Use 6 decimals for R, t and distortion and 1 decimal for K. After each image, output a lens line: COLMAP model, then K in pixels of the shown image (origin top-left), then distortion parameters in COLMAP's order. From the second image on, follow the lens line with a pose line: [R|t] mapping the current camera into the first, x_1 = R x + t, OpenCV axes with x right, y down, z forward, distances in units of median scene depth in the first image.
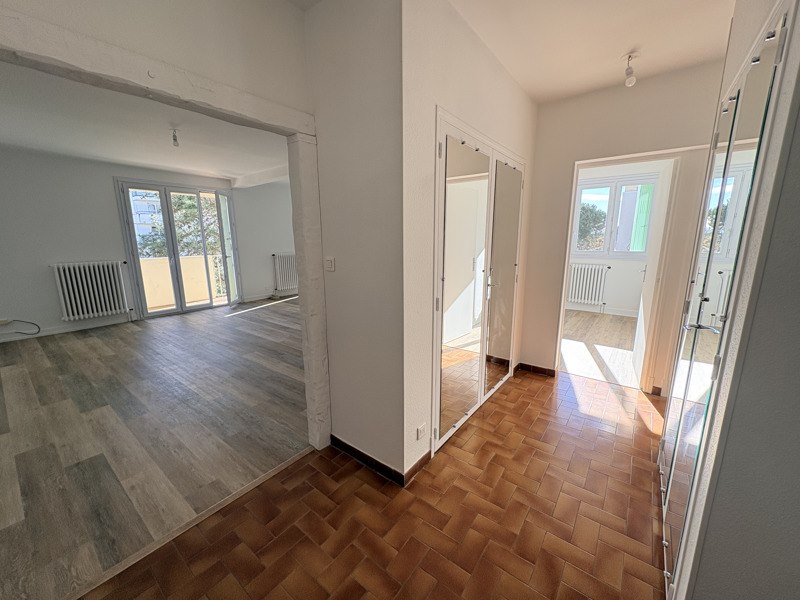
lens RADIAL K [[318.9, 0, 400.9], [0, 318.9, 301.5], [0, 0, 1]] dist [0.002187, 0.000390]
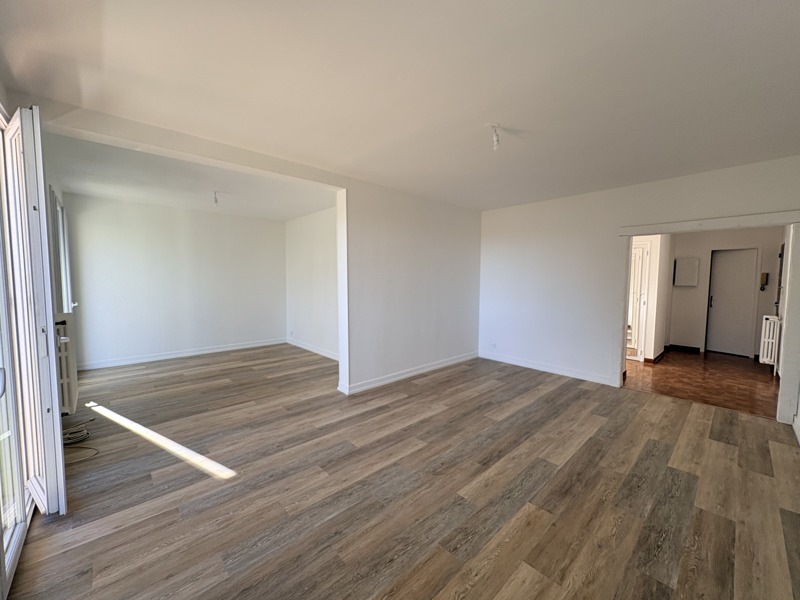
lens RADIAL K [[318.9, 0, 400.1], [0, 318.9, 301.5], [0, 0, 1]] dist [0.002187, 0.000390]
pose [[0.162589, -0.059872, 0.984876, -1.904049], [0.189600, 0.981452, 0.028364, -0.290094], [-0.968306, 0.182121, 0.170925, 1.505663]]
